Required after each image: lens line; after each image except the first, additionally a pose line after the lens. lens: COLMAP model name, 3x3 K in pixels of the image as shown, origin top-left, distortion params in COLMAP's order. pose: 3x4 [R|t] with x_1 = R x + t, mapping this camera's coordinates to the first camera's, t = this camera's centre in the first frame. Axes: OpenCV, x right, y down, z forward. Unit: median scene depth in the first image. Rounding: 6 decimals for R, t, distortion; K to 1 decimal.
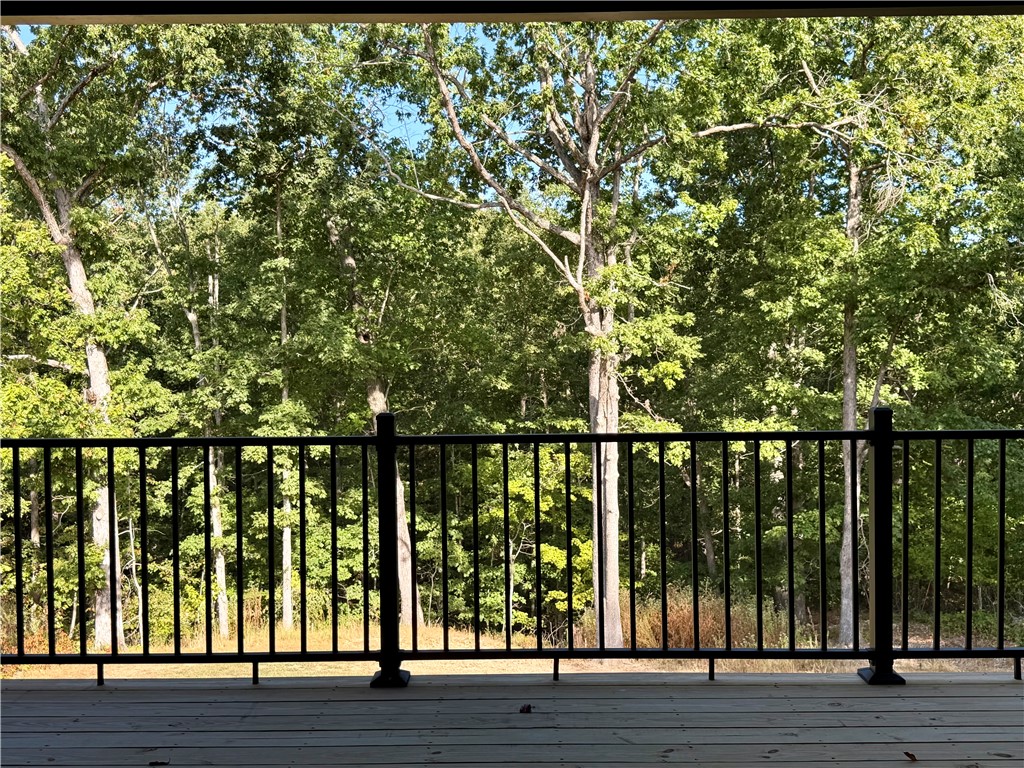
lens RADIAL K [[1038.6, 0, 518.2], [0, 1038.6, 386.5], [0, 0, 1]] dist [0.057449, 0.000000]
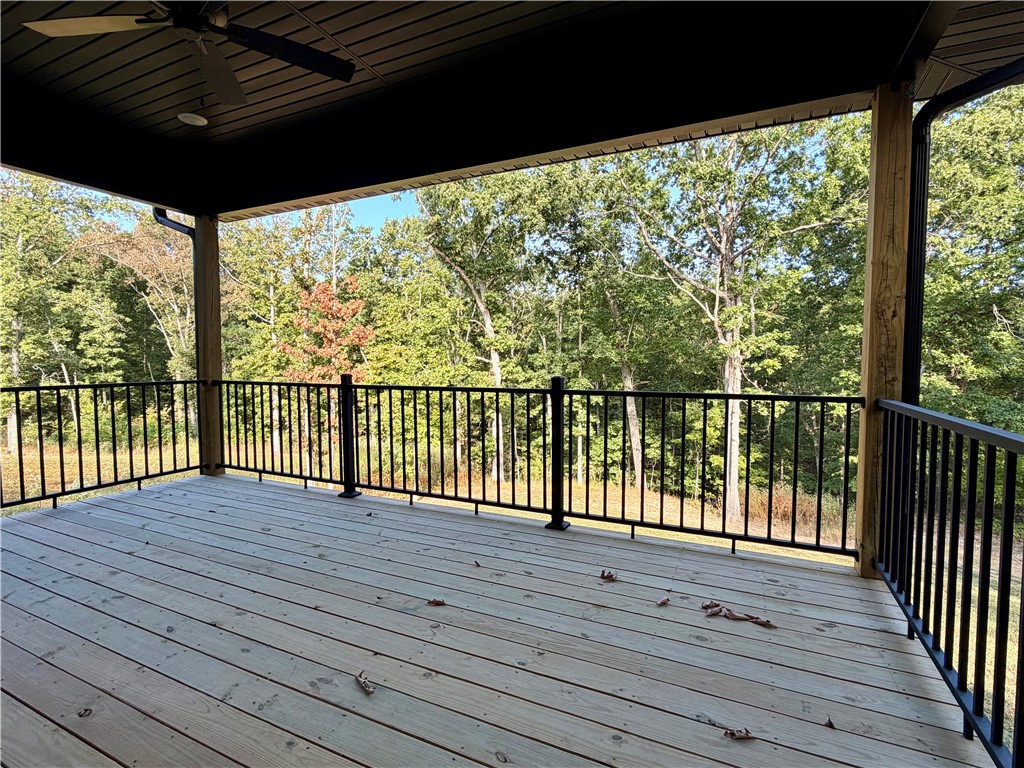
lens RADIAL K [[495.9, 0, 509.7], [0, 495.9, 380.5], [0, 0, 1]] dist [-0.001921, 0.001112]
pose [[0.906036, 0.026414, -0.422374, 0.092379], [-0.018595, 0.999571, 0.022623, 0.001513], [0.422791, -0.012643, 0.906139, 0.029315]]
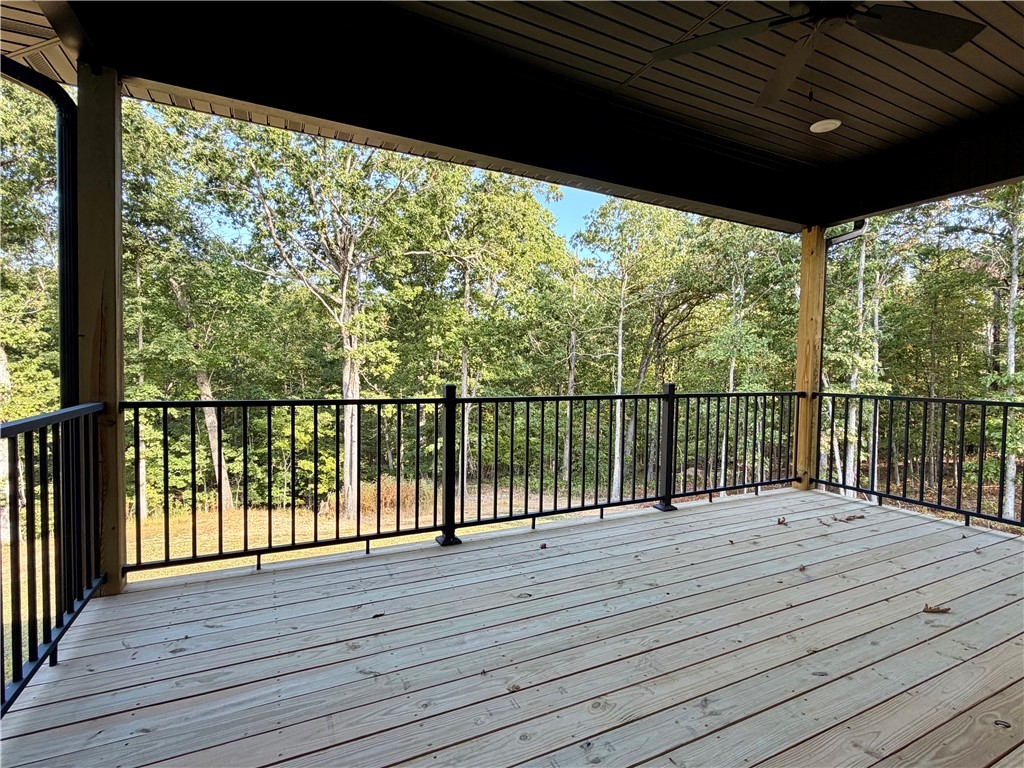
lens RADIAL K [[495.9, 0, 513.1], [0, 495.9, 382.2], [0, 0, 1]] dist [-0.001921, 0.001112]
pose [[0.894807, 0.008208, 0.446378, -0.058357], [-0.011096, 0.999931, 0.003858, 0.002646], [-0.446316, -0.008405, 0.894836, 0.034159]]
